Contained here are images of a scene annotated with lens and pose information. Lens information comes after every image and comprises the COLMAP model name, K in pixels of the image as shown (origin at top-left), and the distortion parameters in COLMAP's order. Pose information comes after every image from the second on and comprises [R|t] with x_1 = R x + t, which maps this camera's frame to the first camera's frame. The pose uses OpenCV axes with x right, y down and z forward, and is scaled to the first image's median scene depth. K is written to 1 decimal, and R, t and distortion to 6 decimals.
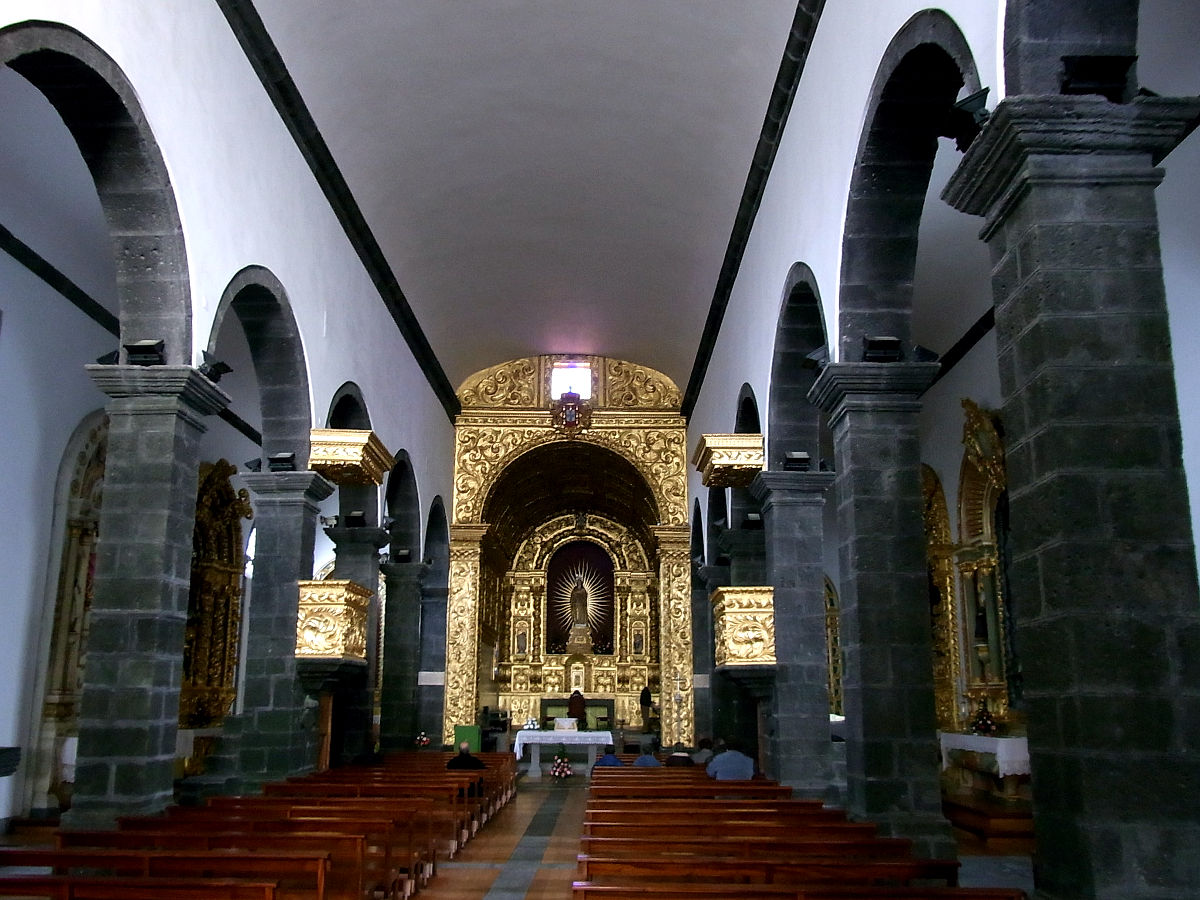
lens RADIAL K [[1091.5, 0, 598.1], [0, 1091.5, 435.6], [0, 0, 1]] dist [-0.003966, 0.019468]
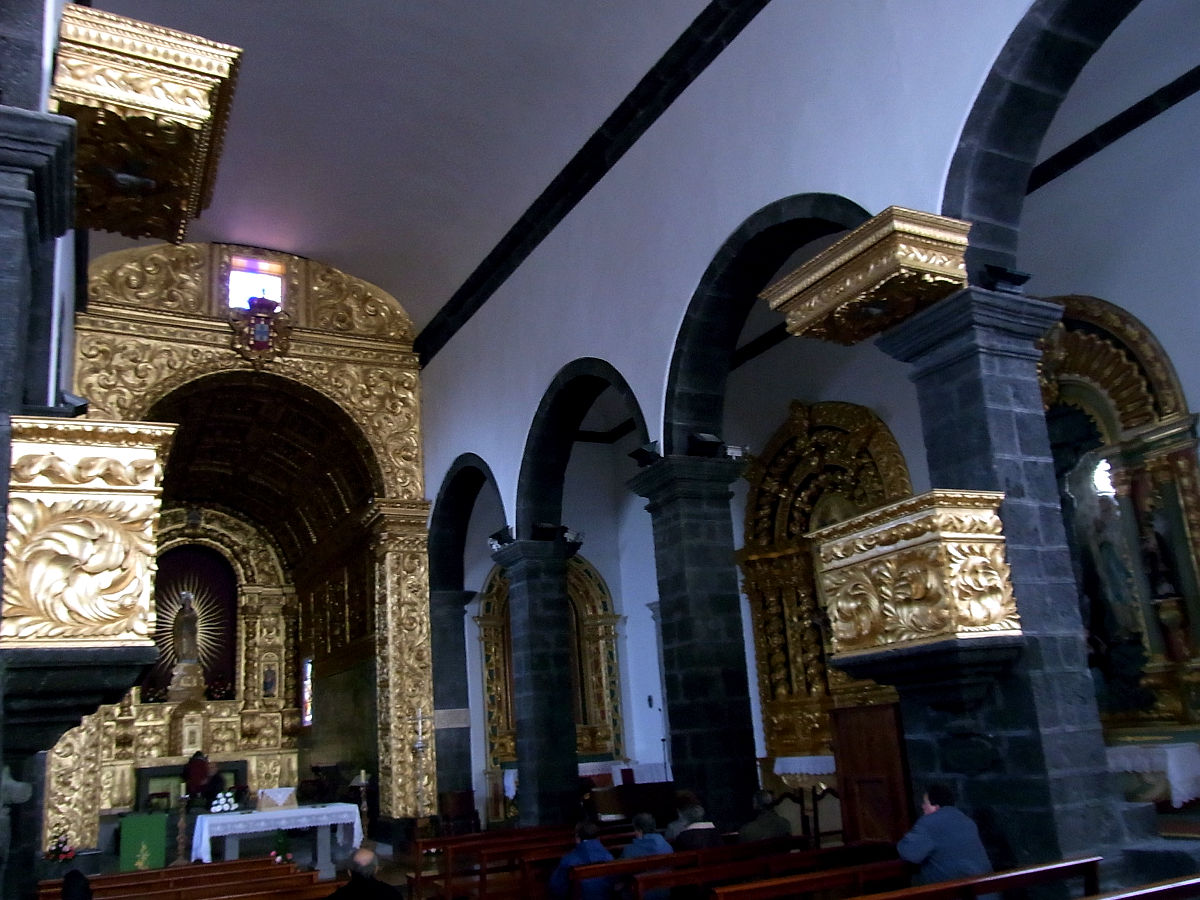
lens RADIAL K [[1091.5, 0, 598.1], [0, 1091.5, 435.6], [0, 0, 1]] dist [-0.003966, 0.019468]
pose [[0.899328, 0.051798, 0.434197, -0.125115], [-0.031693, 0.998069, -0.053422, 0.072874], [-0.436125, 0.034283, 0.899233, 0.301742]]
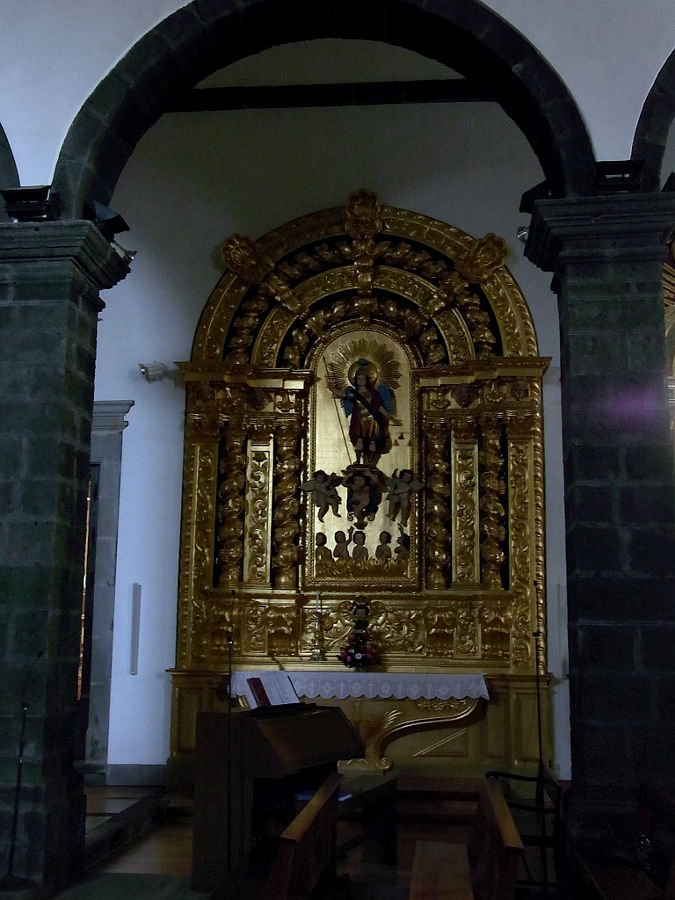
lens RADIAL K [[938.7, 0, 337.5], [0, 938.7, 450.0], [0, 0, 1]] dist [-0.012363, -0.006616]
pose [[0.090675, 0.167978, 0.981612, -0.118219], [-0.245443, 0.959037, -0.141442, 0.203236], [-0.965161, -0.228105, 0.128190, 0.860339]]
